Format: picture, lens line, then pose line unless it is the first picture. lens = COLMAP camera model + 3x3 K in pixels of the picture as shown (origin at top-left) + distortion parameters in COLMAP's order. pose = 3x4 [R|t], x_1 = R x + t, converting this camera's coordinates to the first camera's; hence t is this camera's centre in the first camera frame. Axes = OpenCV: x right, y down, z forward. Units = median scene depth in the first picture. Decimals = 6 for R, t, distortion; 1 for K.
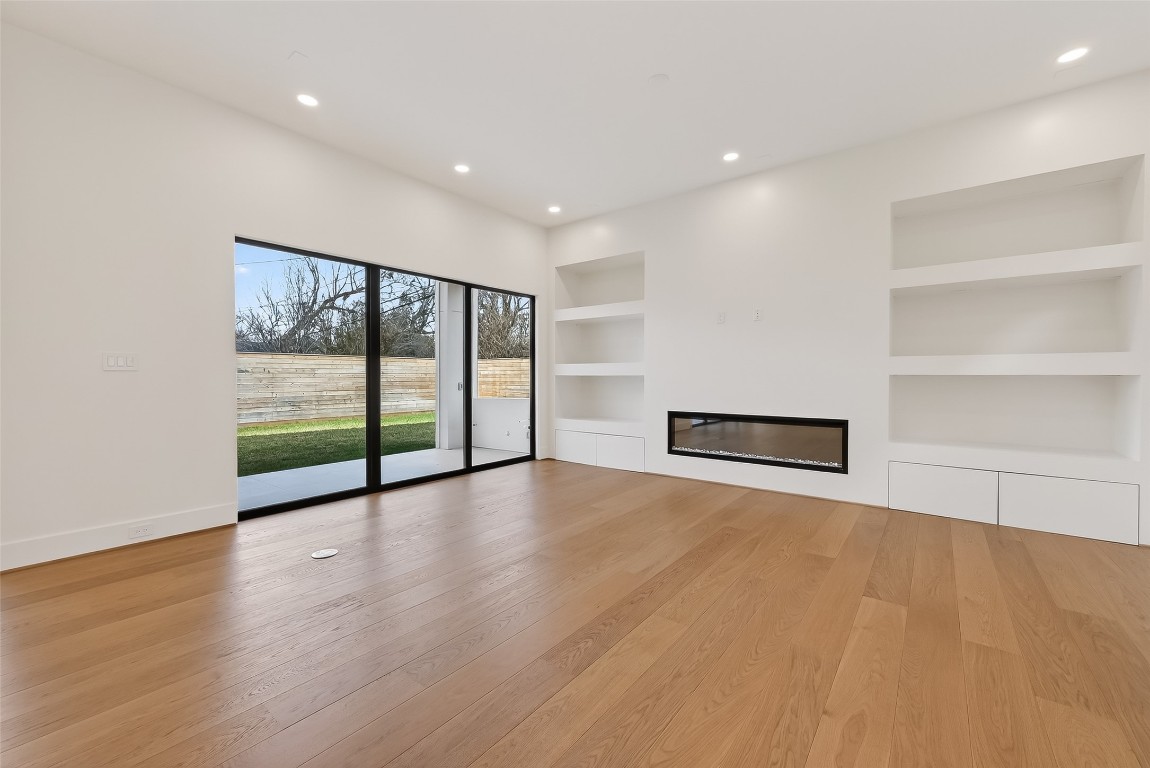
lens RADIAL K [[454.7, 0, 583.7], [0, 454.7, 386.5], [0, 0, 1]] dist [0.003409, 0.000324]
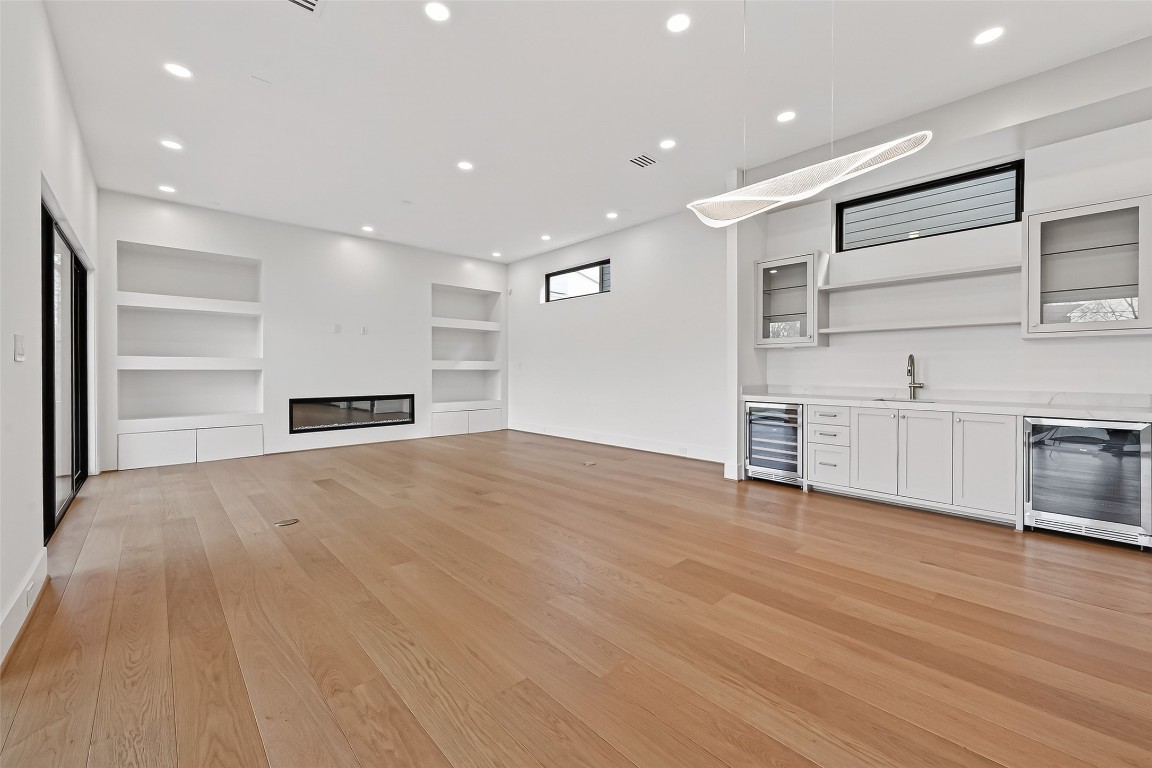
lens RADIAL K [[459.1, 0, 573.2], [0, 459.1, 373.2], [0, 0, 1]] dist [0.000232, -0.000006]
pose [[0.168531, -0.006266, 0.985676, -1.014387], [0.022906, 0.999735, 0.002439, -0.000089], [-0.985430, 0.022167, 0.168630, 0.049063]]
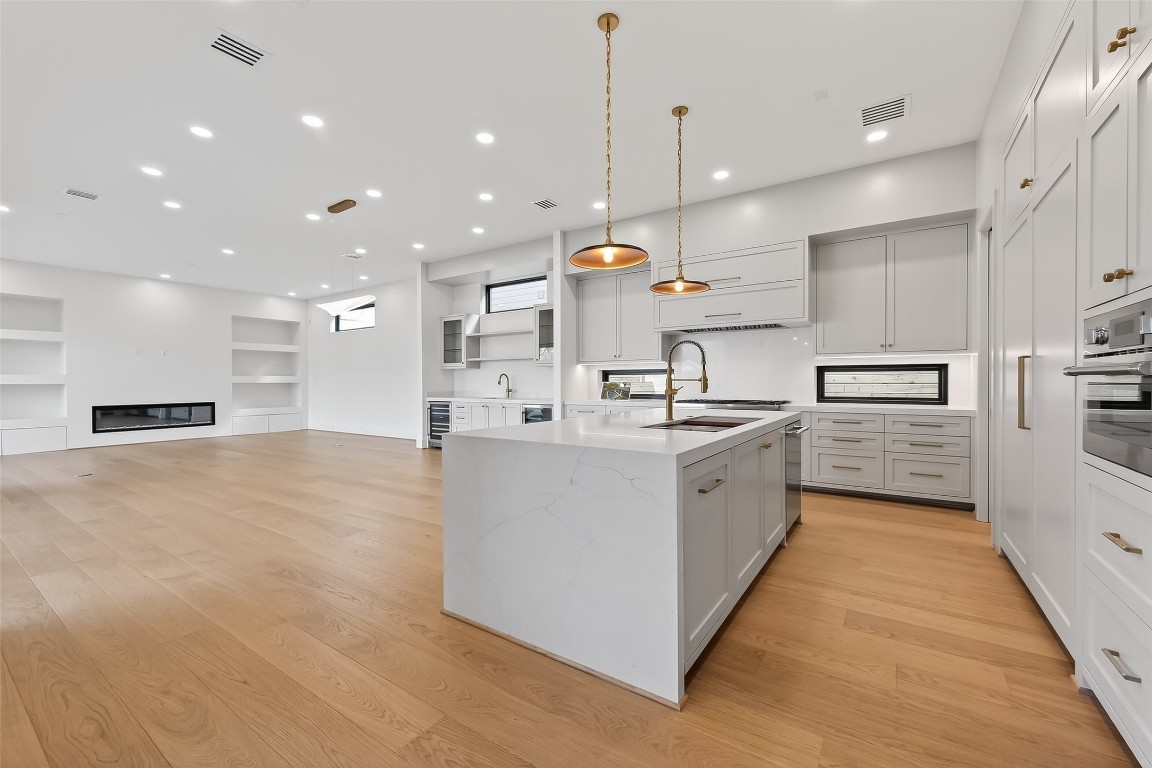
lens RADIAL K [[455.5, 0, 584.7], [0, 455.5, 386.5], [0, 0, 1]] dist [0.003409, 0.000324]
pose [[-0.082446, -0.010407, 0.996541, -1.725666], [0.028017, 0.999526, 0.012756, 0.014841], [-0.996202, 0.028971, -0.082115, -0.638169]]
